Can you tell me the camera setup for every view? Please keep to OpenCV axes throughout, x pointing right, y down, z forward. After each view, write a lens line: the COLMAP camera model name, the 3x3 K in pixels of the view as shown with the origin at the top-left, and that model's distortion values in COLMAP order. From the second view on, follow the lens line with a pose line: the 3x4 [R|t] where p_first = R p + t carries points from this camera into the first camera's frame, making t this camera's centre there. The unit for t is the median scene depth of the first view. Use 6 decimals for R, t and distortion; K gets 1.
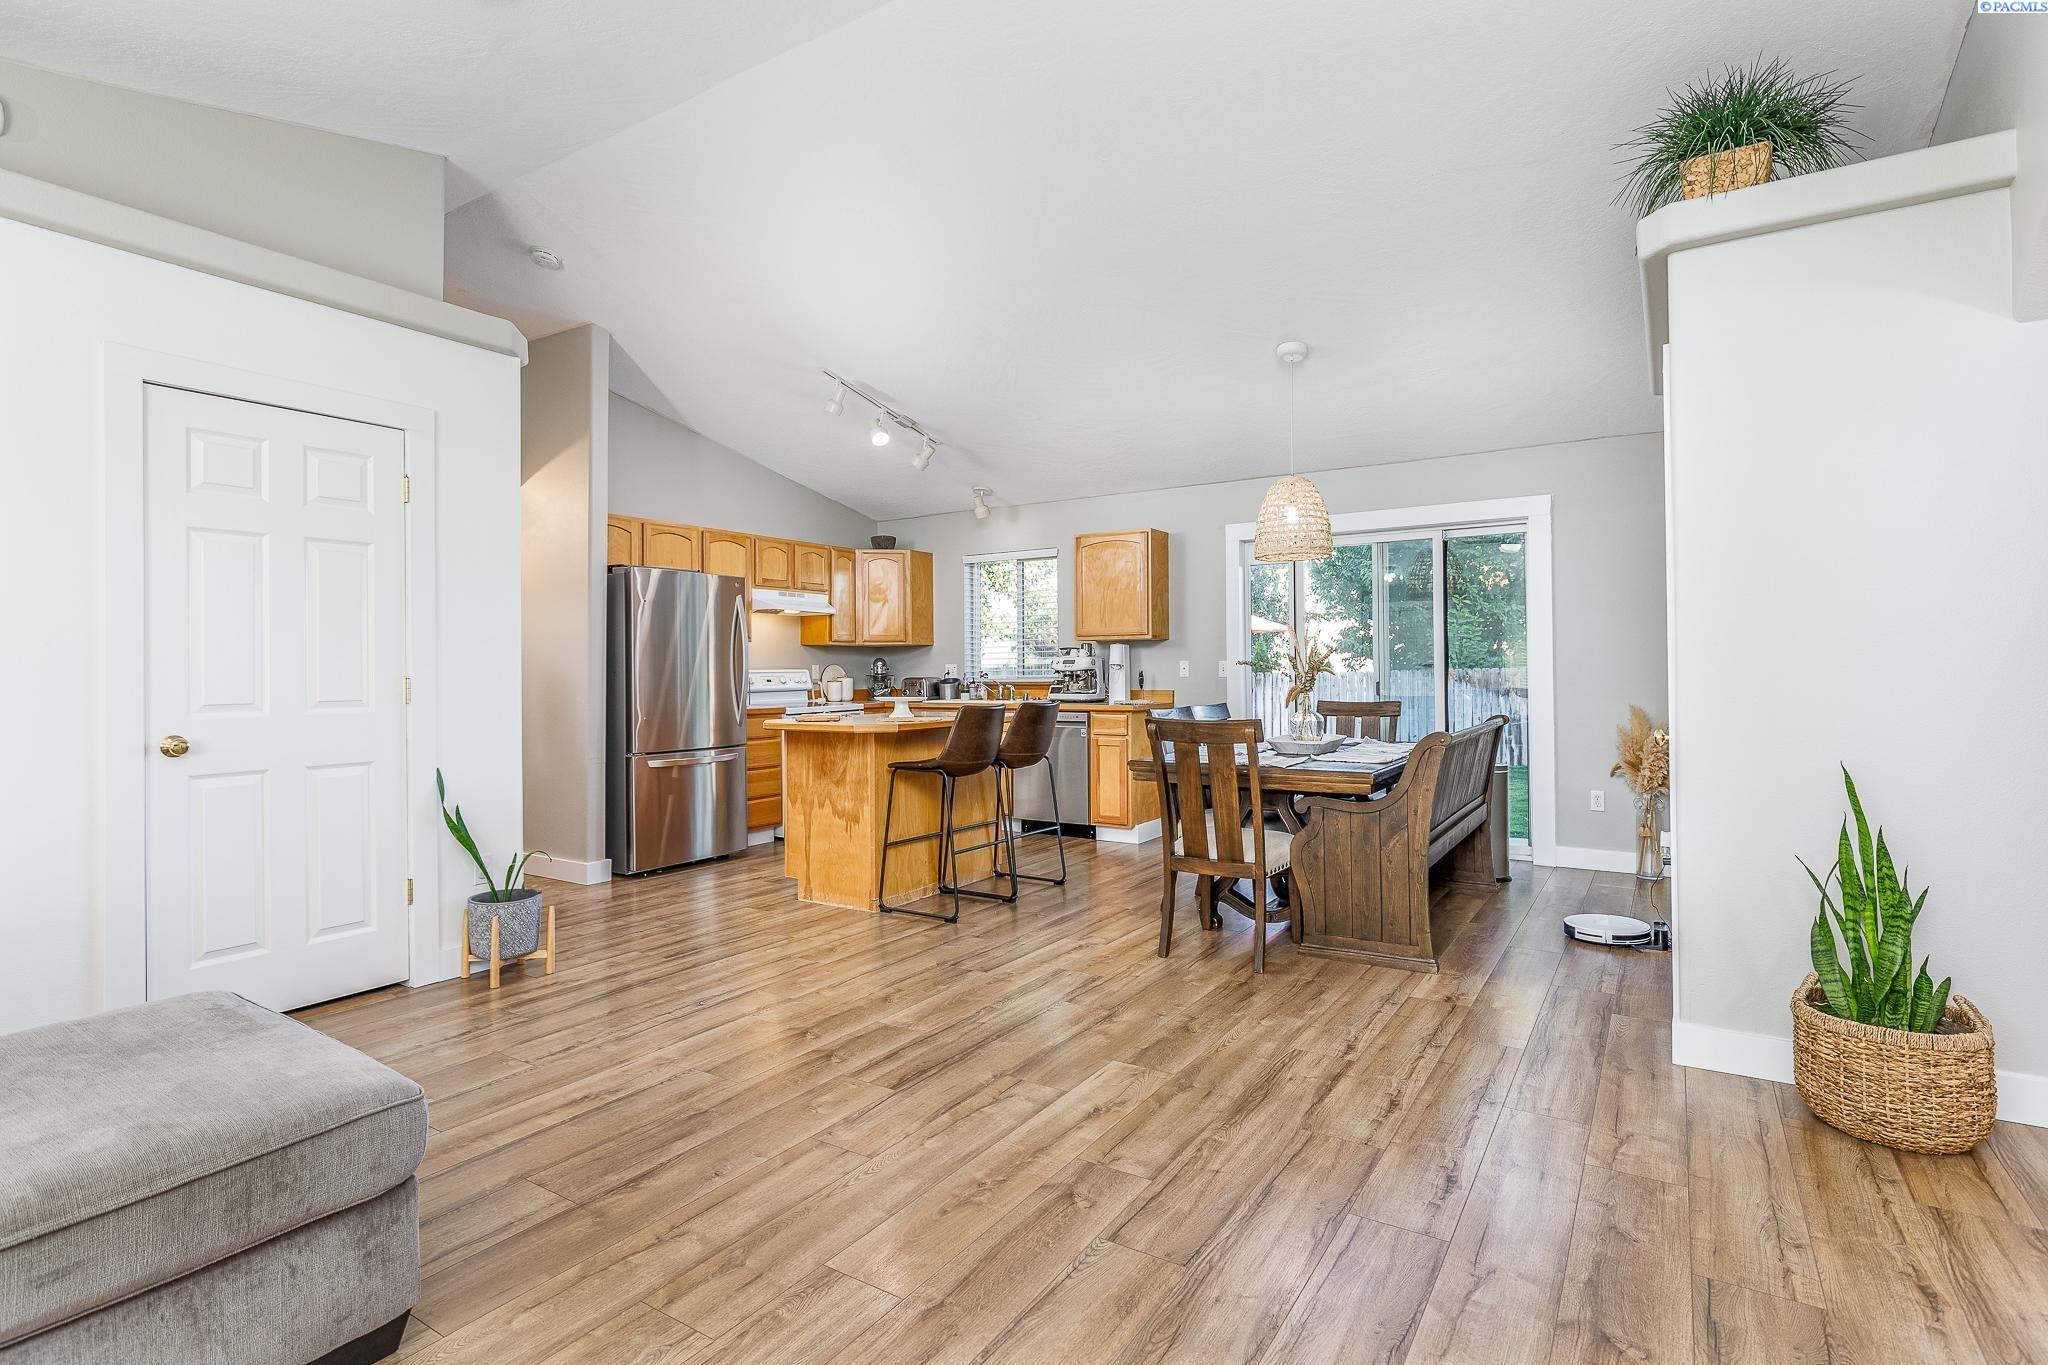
lens RADIAL K [[998.6, 0, 1022.7], [0, 998.6, 675.5], [0, 0, 1]] dist [0.000990, 0.000042]
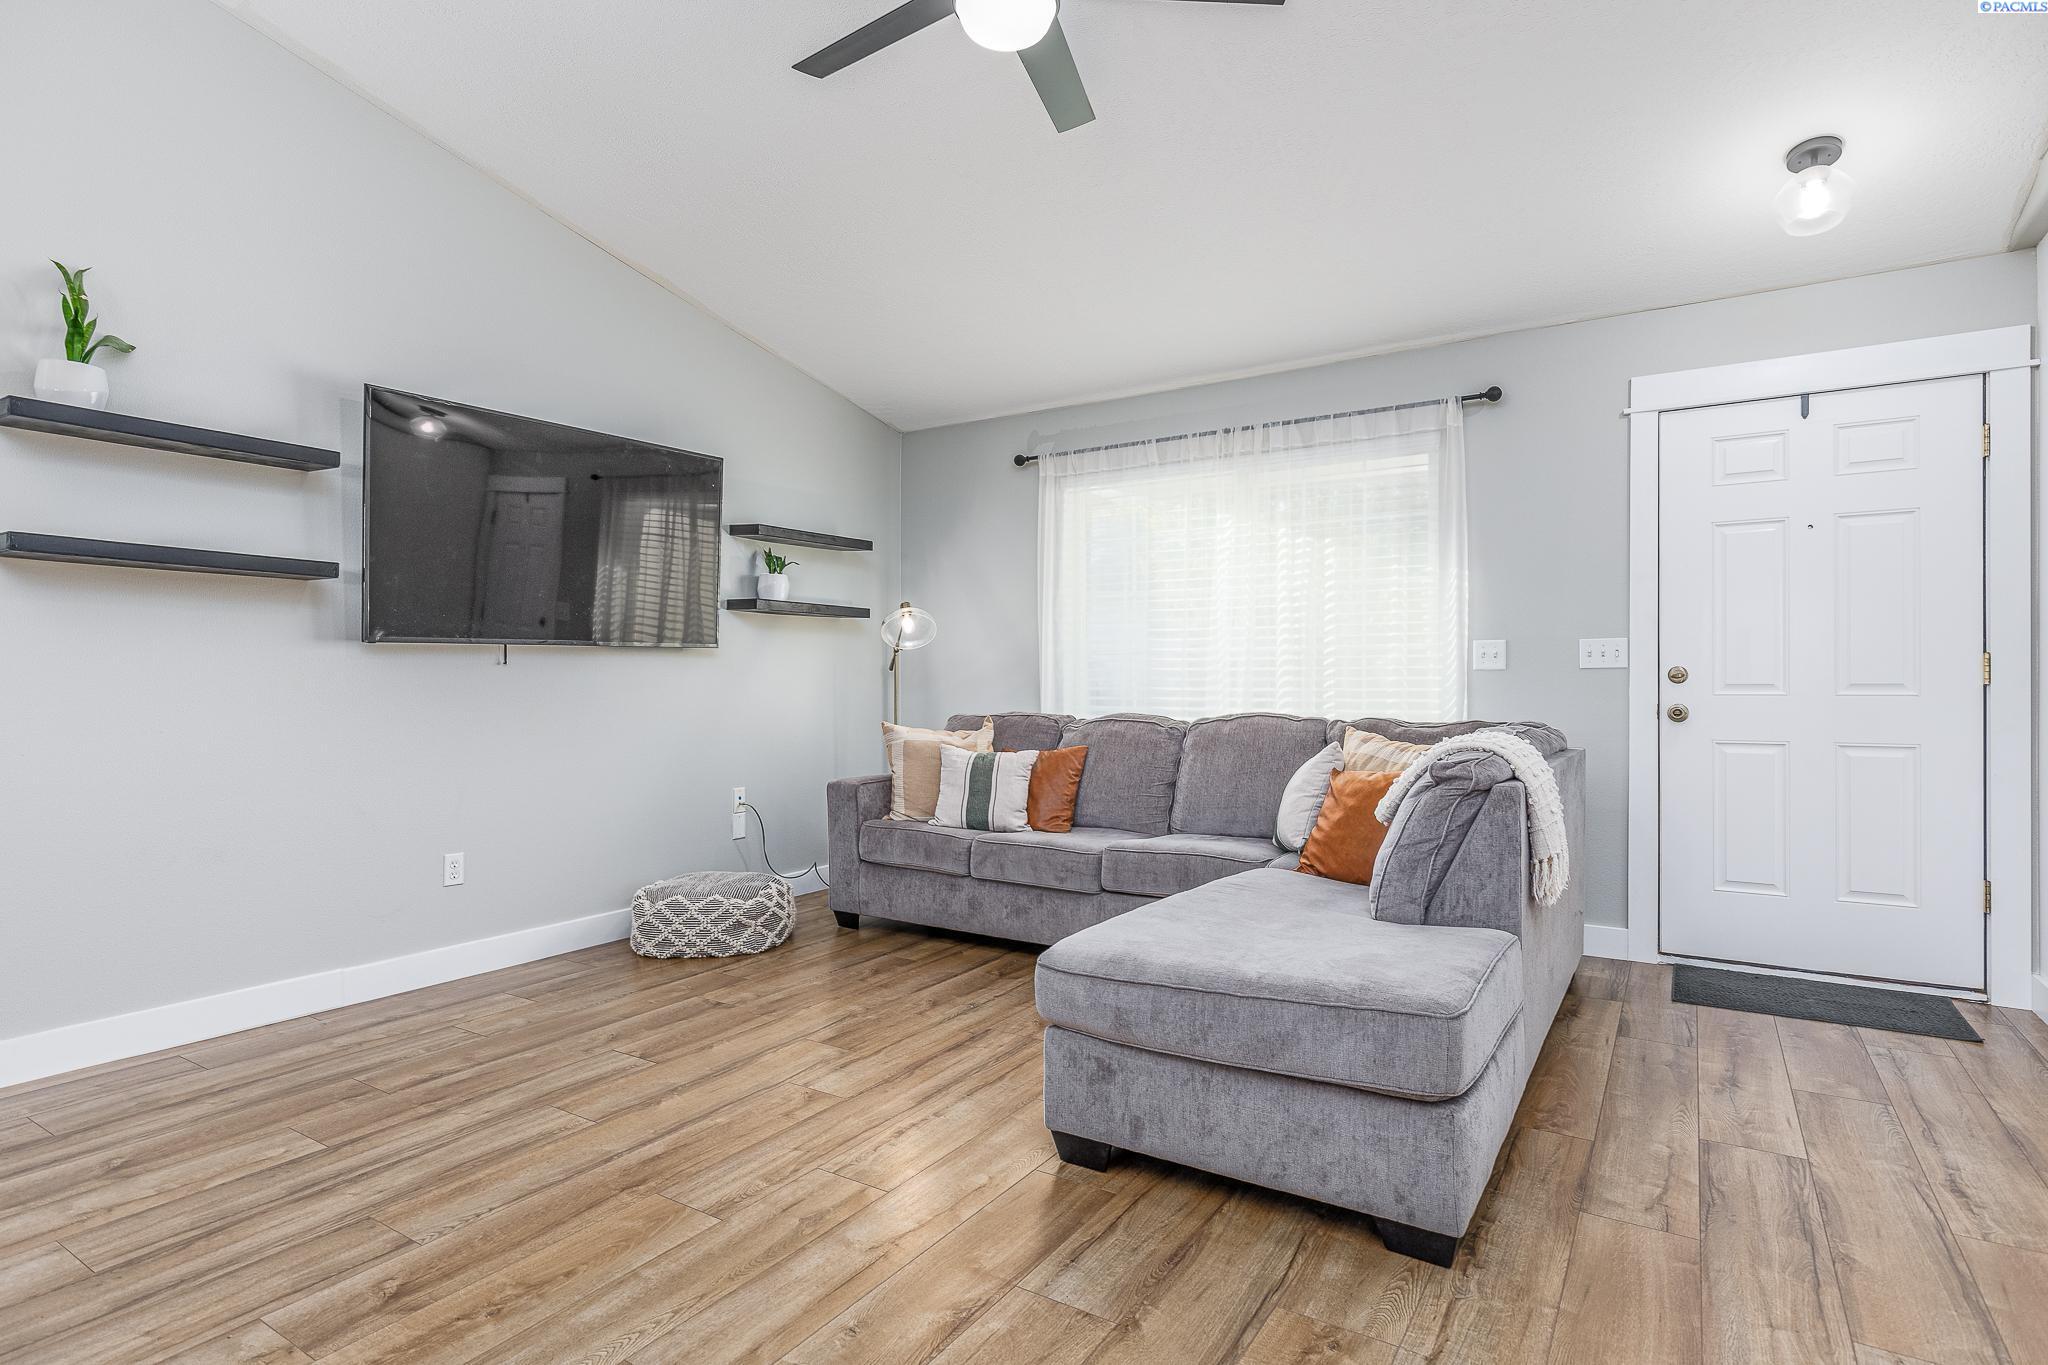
lens RADIAL K [[1039.1, 0, 1026.6], [0, 1039.1, 679.9], [0, 0, 1]] dist [-0.000976, 0.000061]
pose [[-0.999956, 0.007880, -0.005185, -0.278162], [0.007873, 0.999968, 0.001409, 0.023638], [0.005196, 0.001368, -0.999986, 1.125866]]
